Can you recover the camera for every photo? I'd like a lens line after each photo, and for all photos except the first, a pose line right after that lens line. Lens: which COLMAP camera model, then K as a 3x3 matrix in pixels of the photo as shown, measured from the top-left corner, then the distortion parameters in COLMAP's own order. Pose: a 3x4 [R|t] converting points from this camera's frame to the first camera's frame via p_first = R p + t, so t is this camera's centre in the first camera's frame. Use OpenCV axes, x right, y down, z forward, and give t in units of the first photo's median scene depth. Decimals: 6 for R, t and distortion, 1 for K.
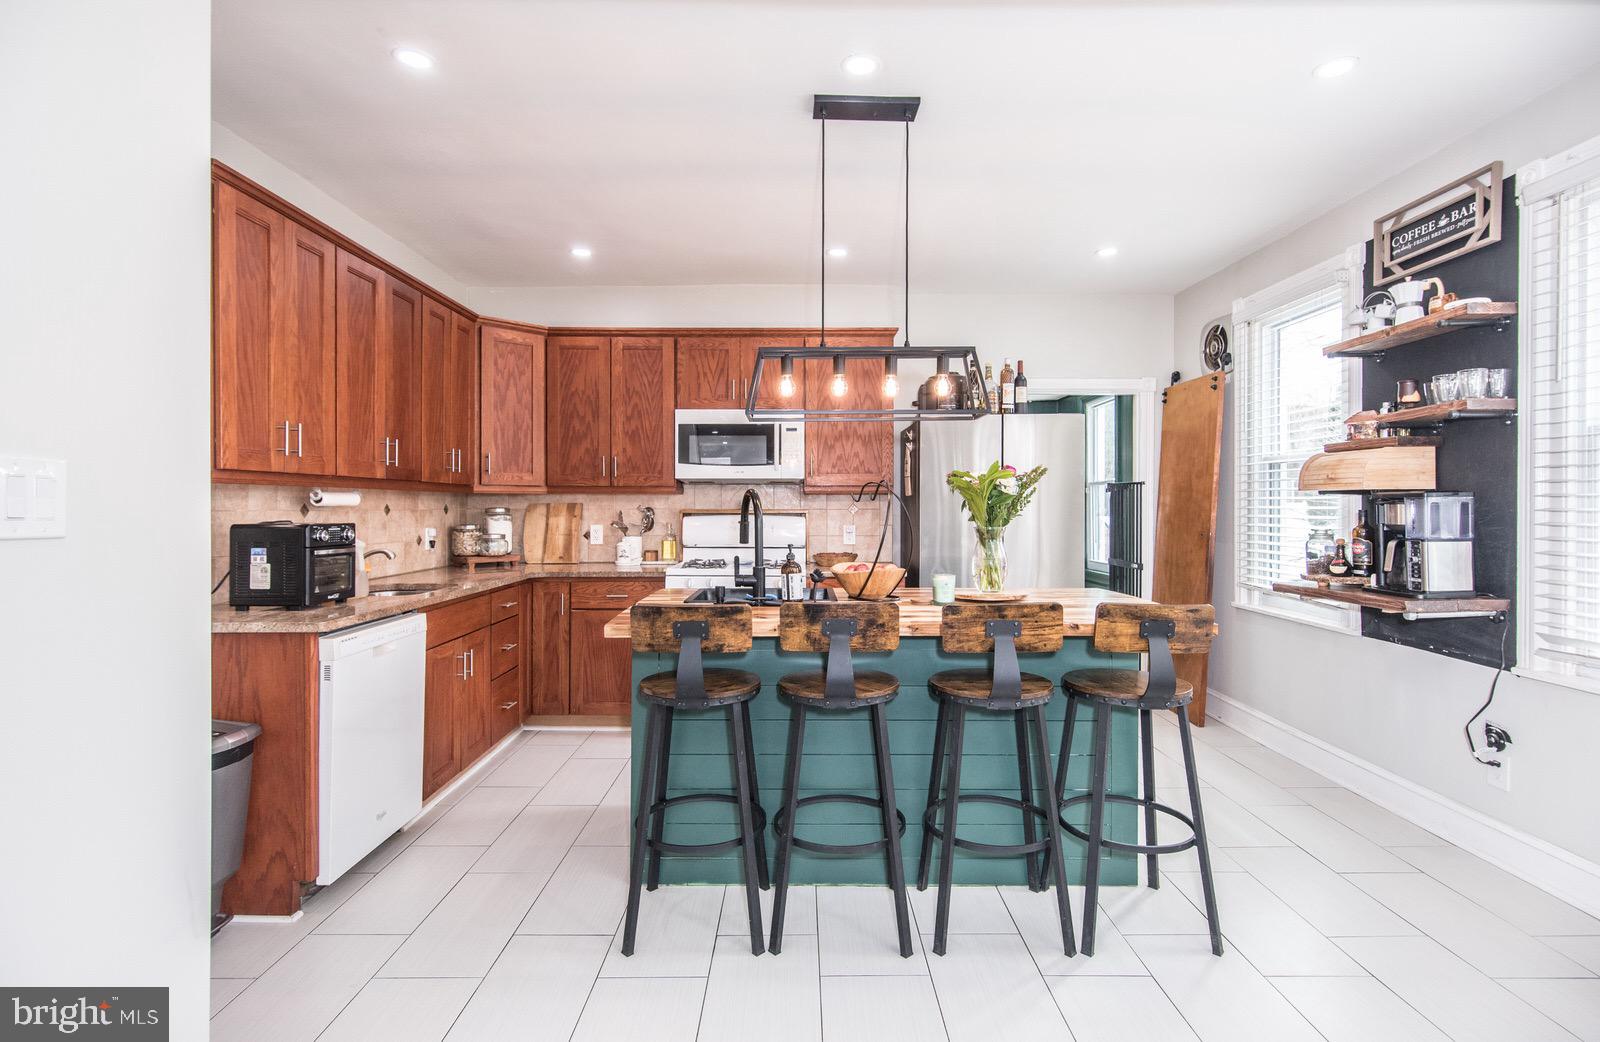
lens RADIAL K [[780.9, 0, 796.5], [0, 780.9, 503.2], [0, 0, 1]] dist [0.003638, 0.000490]
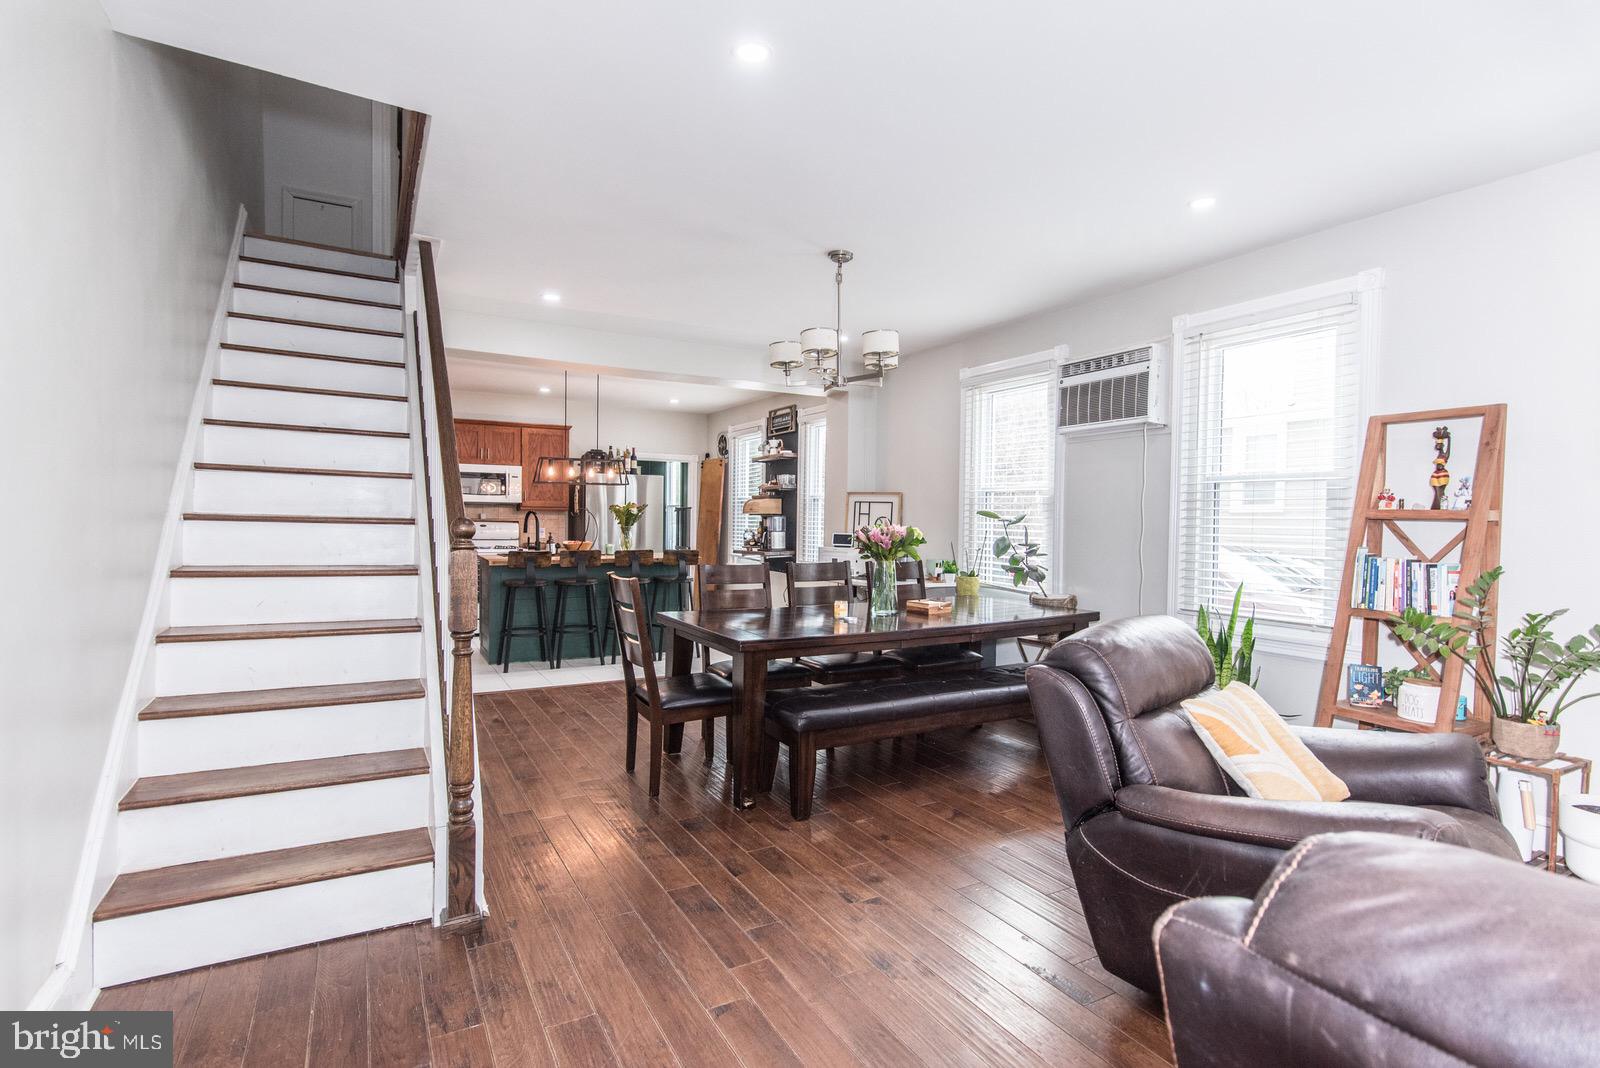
lens RADIAL K [[765.3, 0, 800.0], [0, 765.3, 534.0], [0, 0, 1]] dist [0.001170, 0.000289]
pose [[0.868192, 0.000040, 0.496229, -0.496510], [-0.011801, 0.999719, 0.020567, -0.003465], [-0.496088, -0.023712, 0.867948, -1.444089]]
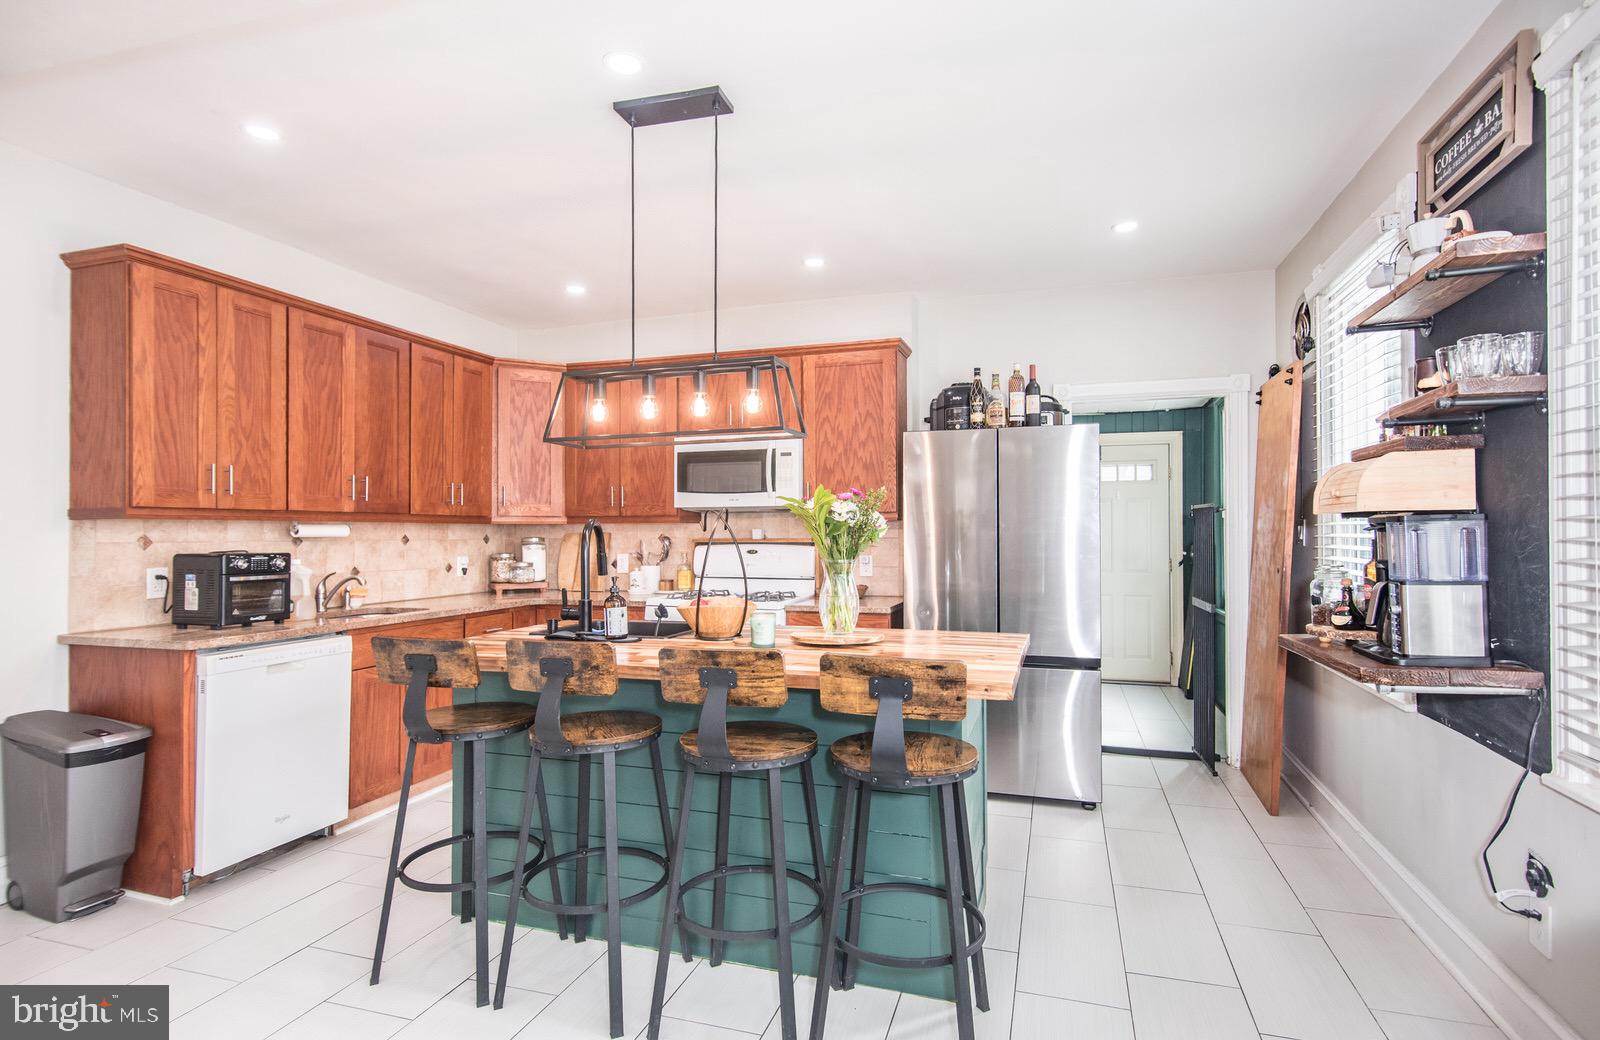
lens RADIAL K [[795.3, 0, 800.0], [0, 795.3, 520.0], [0, 0, 1]] dist [0.005025, 0.000236]
pose [[0.952416, -0.009099, -0.304664, 0.459869], [0.005178, 0.999893, -0.013678, -0.001885], [0.304756, 0.011449, 0.952362, 0.134023]]
